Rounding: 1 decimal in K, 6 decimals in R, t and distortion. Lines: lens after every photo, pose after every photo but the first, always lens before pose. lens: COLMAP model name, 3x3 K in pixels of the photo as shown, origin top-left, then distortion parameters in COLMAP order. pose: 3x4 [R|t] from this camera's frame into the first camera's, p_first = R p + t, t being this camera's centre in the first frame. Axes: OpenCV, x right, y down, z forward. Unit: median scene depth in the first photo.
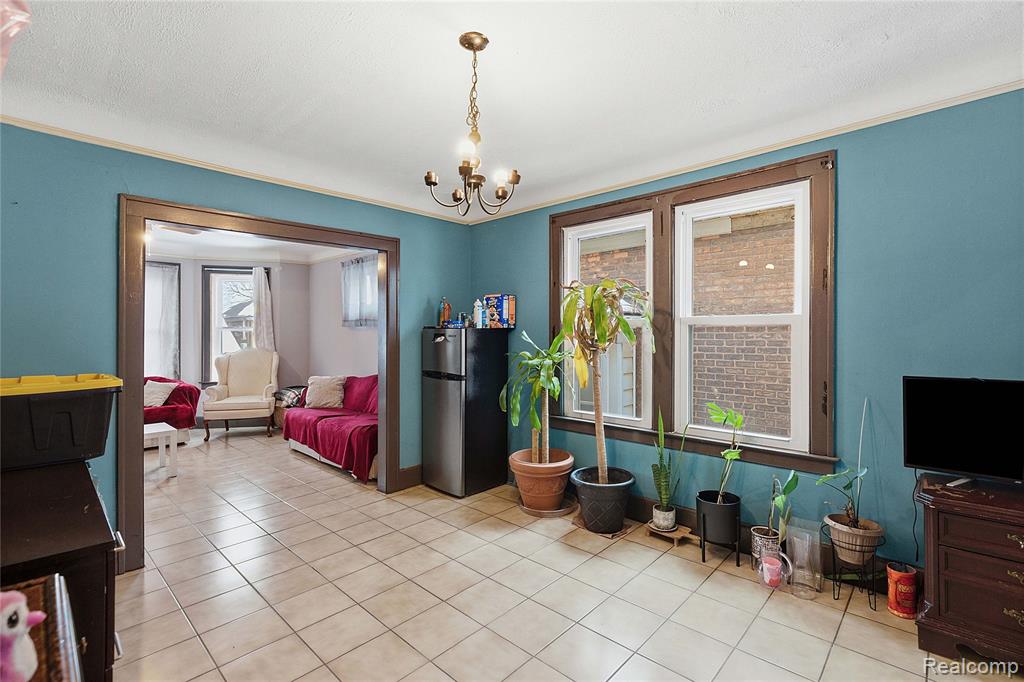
lens RADIAL K [[469.8, 0, 510.8], [0, 469.8, 339.4], [0, 0, 1]] dist [0.001091, 0.000120]
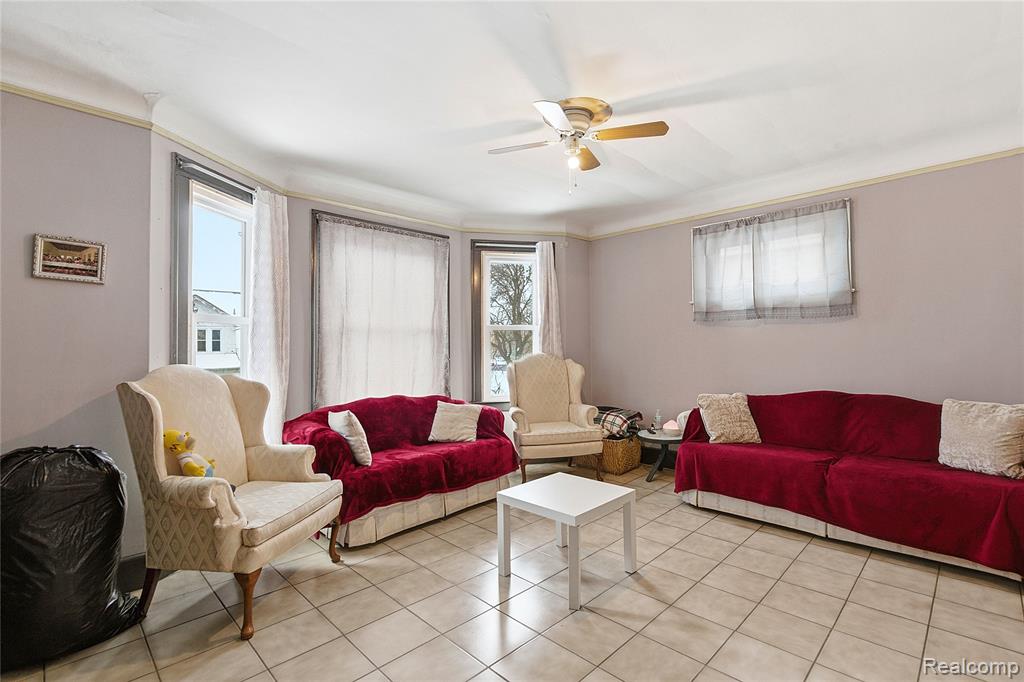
lens RADIAL K [[469.8, 0, 509.8], [0, 469.8, 342.2], [0, 0, 1]] dist [0.001091, 0.000120]
pose [[0.999114, -0.009498, -0.041004, -0.589287], [0.009056, 0.999899, -0.010950, 0.008282], [0.041104, 0.010569, 0.999099, 0.293949]]
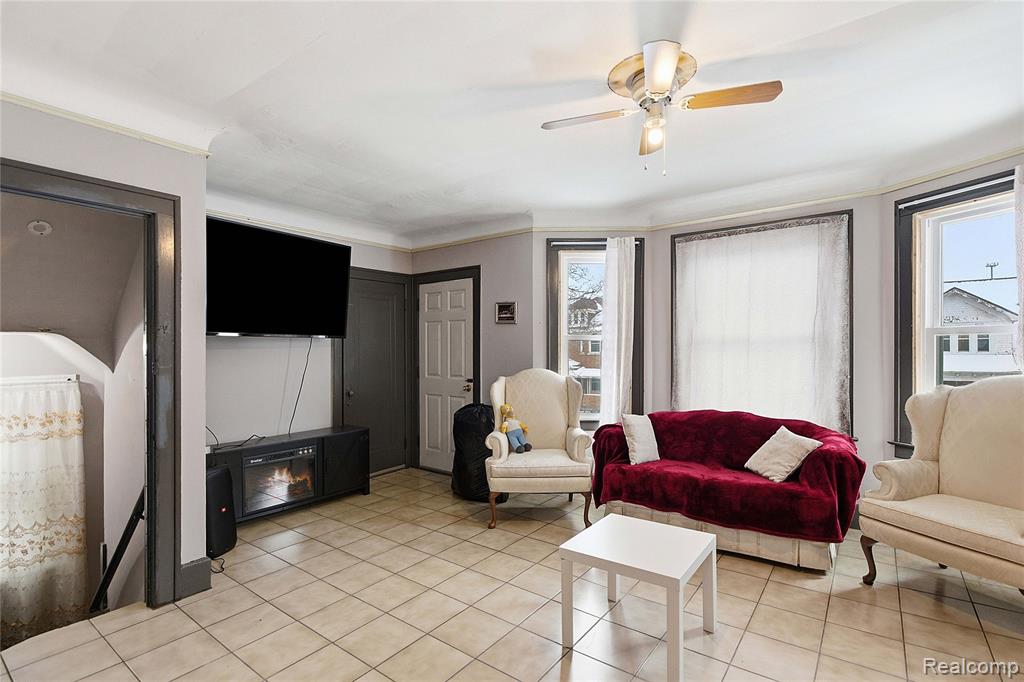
lens RADIAL K [[469.8, 0, 528.0], [0, 469.8, 352.3], [0, 0, 1]] dist [0.001091, 0.000120]
pose [[0.126156, 0.004515, -0.992000, -0.230826], [0.003141, 0.999983, 0.004951, -0.005505], [0.992005, -0.003741, 0.126140, 0.581057]]
